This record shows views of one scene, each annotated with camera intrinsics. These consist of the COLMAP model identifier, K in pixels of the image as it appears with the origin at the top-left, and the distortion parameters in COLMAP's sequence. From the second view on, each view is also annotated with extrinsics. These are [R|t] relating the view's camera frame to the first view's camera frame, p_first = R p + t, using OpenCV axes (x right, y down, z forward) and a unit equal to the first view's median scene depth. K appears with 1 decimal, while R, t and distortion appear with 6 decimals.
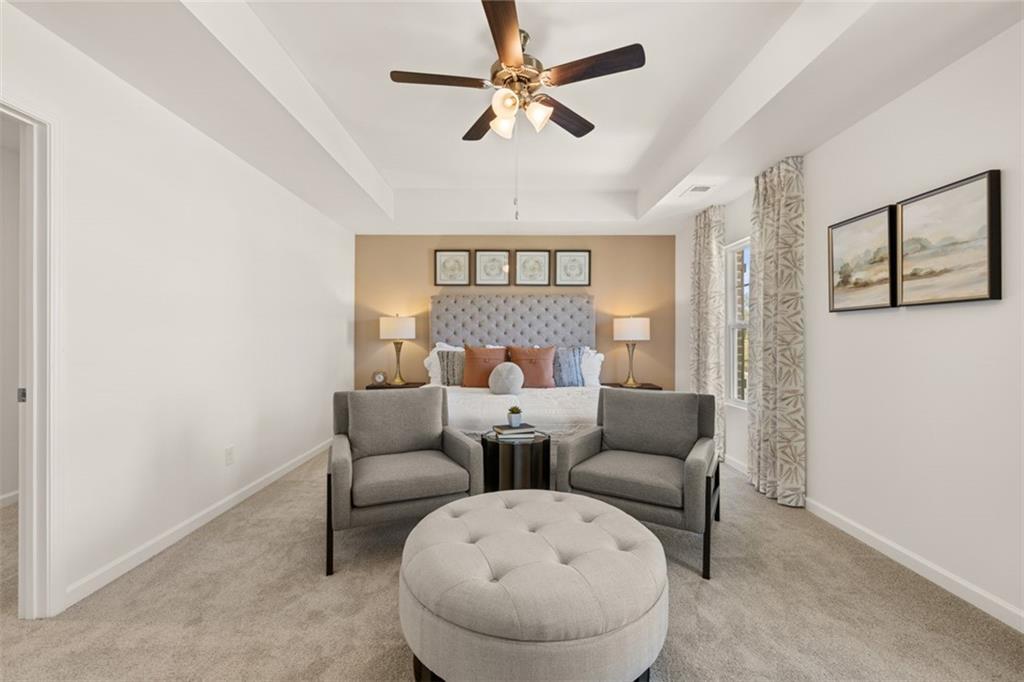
lens RADIAL K [[432.1, 0, 505.1], [0, 432.1, 337.3], [0, 0, 1]] dist [-0.004366, -0.000365]
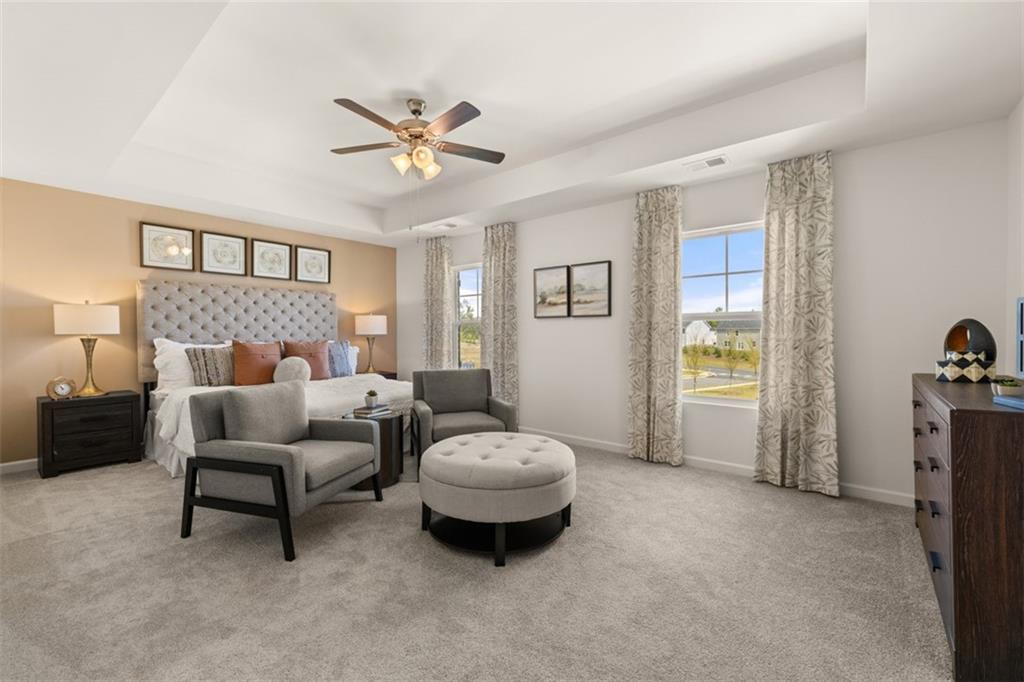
lens RADIAL K [[432.1, 0, 509.6], [0, 432.1, 341.5], [0, 0, 1]] dist [-0.004366, -0.000365]
pose [[0.631862, -0.017082, 0.774893, -0.585493], [-0.000106, 0.999755, 0.022126, -0.000232], [-0.775081, -0.014062, 0.631705, -0.038585]]
